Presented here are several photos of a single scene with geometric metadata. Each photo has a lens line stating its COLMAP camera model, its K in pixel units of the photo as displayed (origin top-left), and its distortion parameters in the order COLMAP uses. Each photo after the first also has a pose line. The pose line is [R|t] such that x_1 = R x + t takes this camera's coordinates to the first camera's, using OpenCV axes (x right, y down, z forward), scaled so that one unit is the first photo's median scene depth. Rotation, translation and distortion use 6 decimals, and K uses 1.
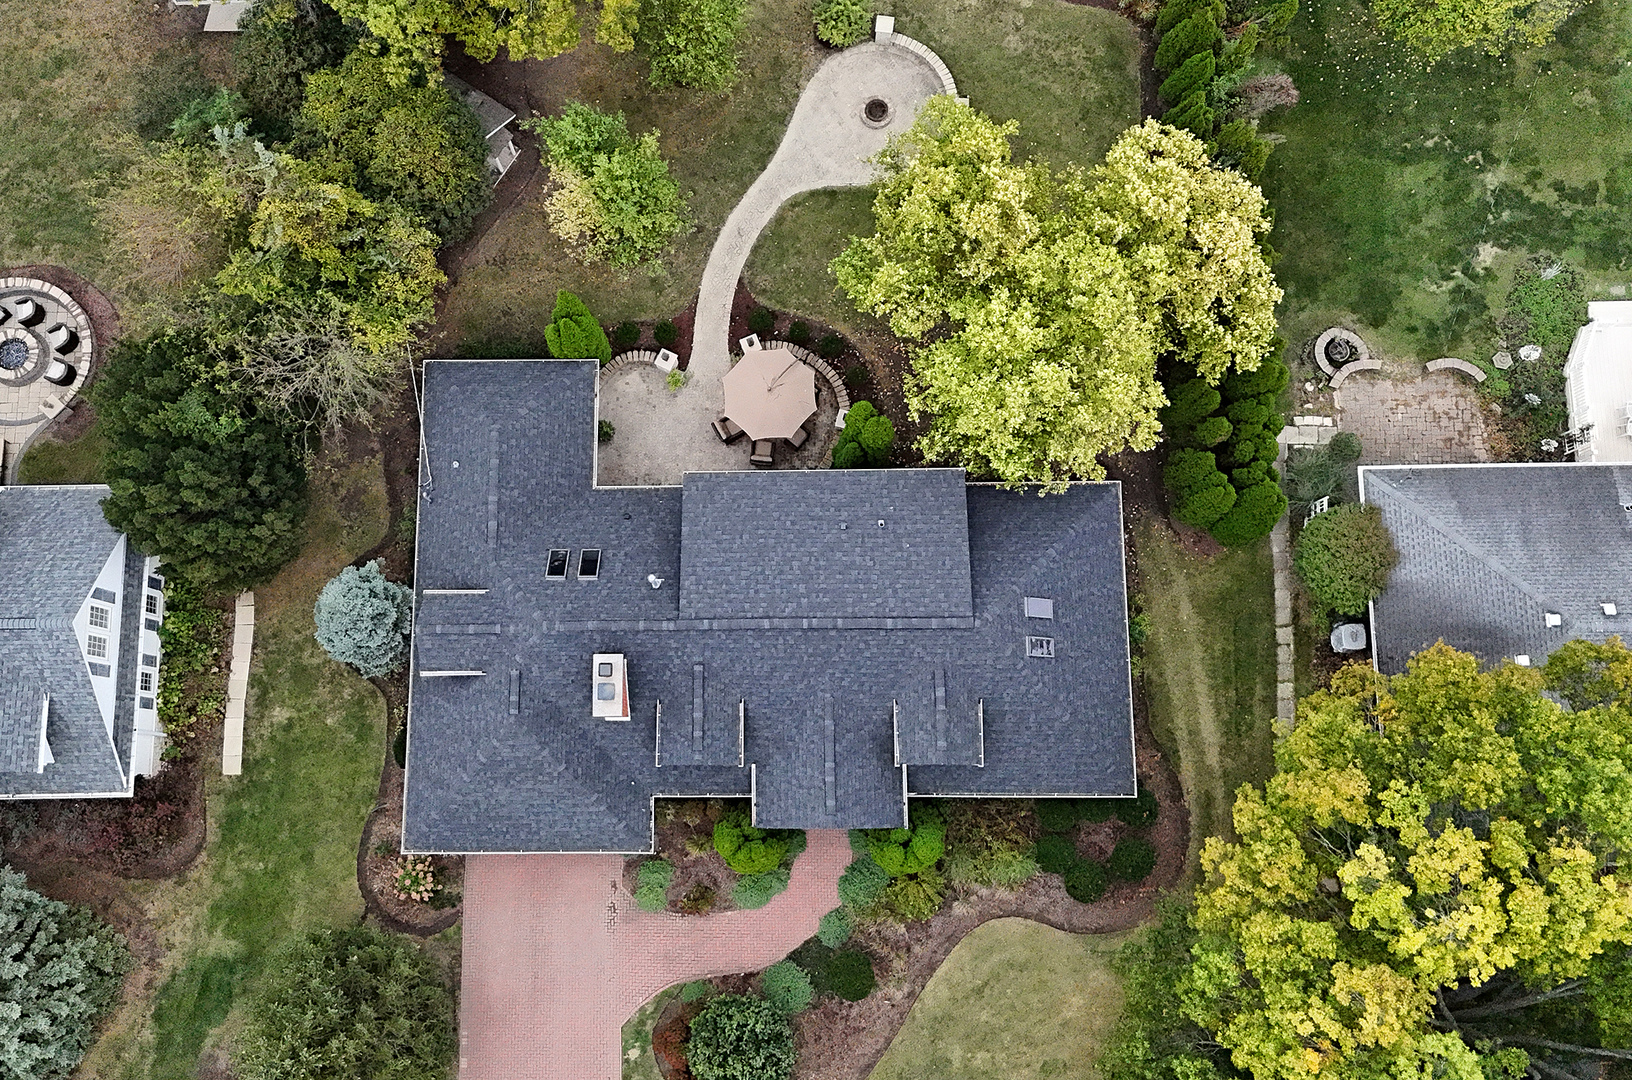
lens RADIAL K [[1369.3, 0, 760.4], [0, 1369.3, 512.7], [0, 0, 1]] dist [0.062902, -0.012639]
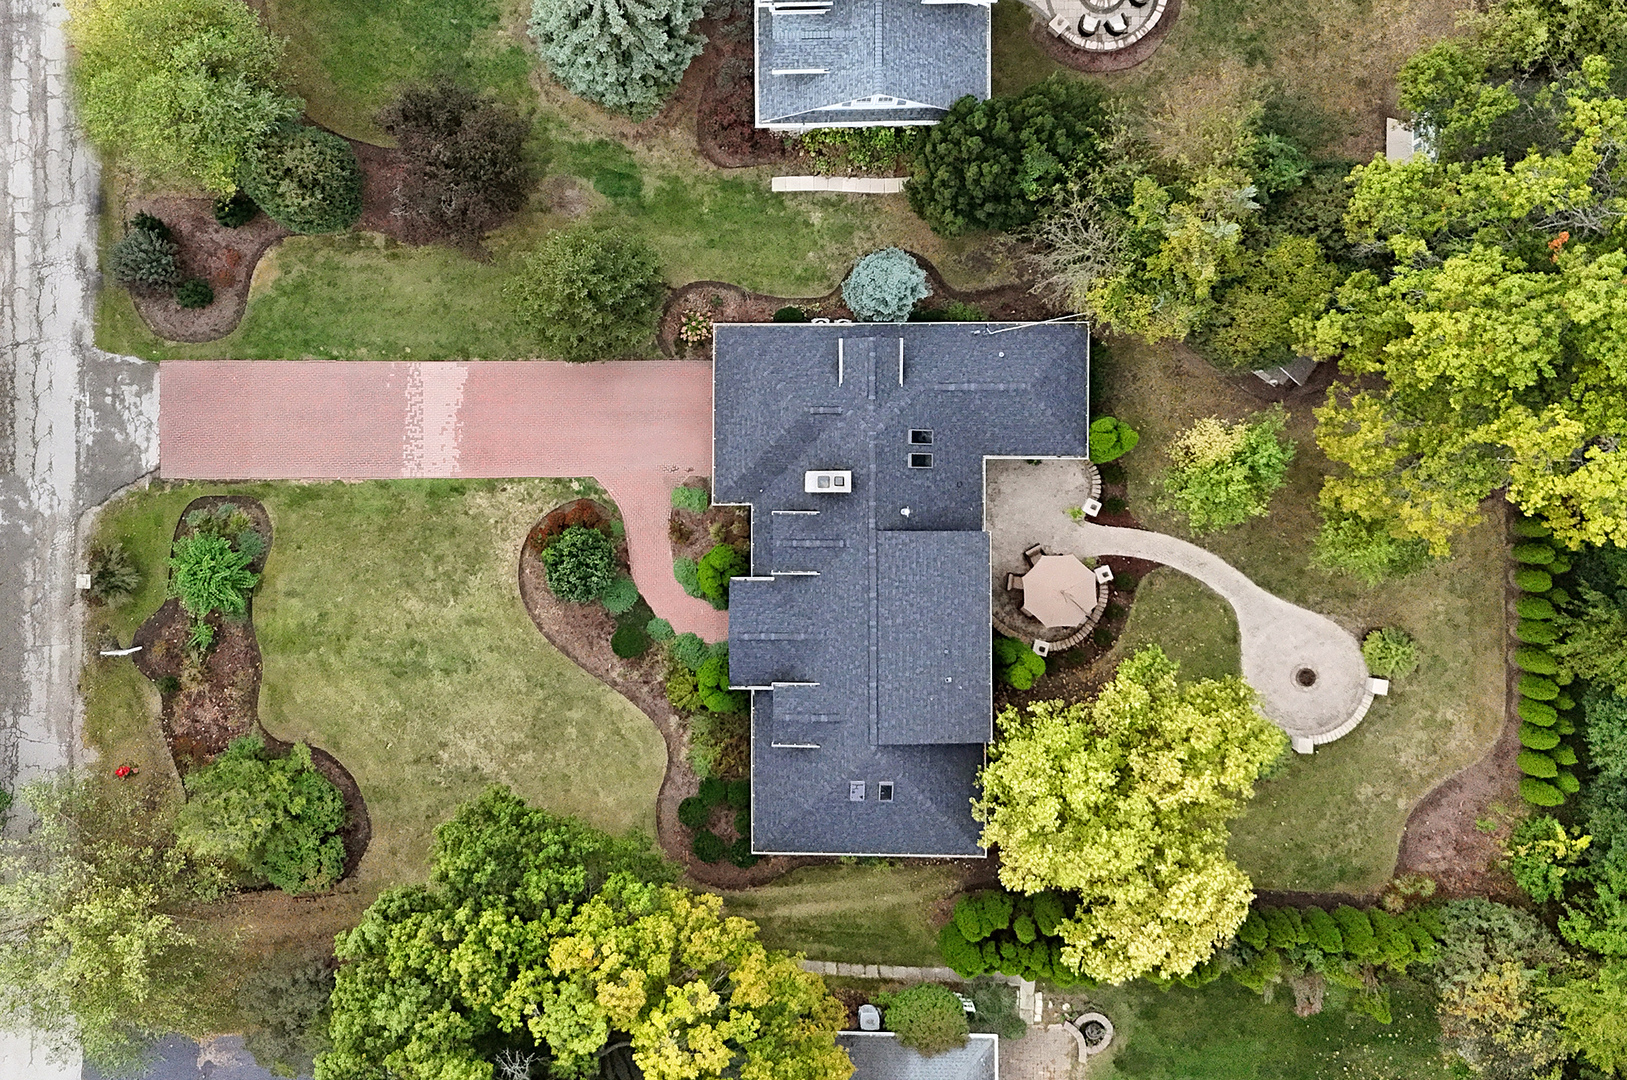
lens RADIAL K [[1446.2, 0, 761.4], [0, 1446.2, 538.6], [0, 0, 1]] dist [0.158554, -0.411517]
pose [[-0.004077, 0.998694, 0.050928, -0.117488], [-0.977731, -0.014667, 0.209348, -0.104743], [0.209822, -0.048941, 0.976514, -0.410784]]
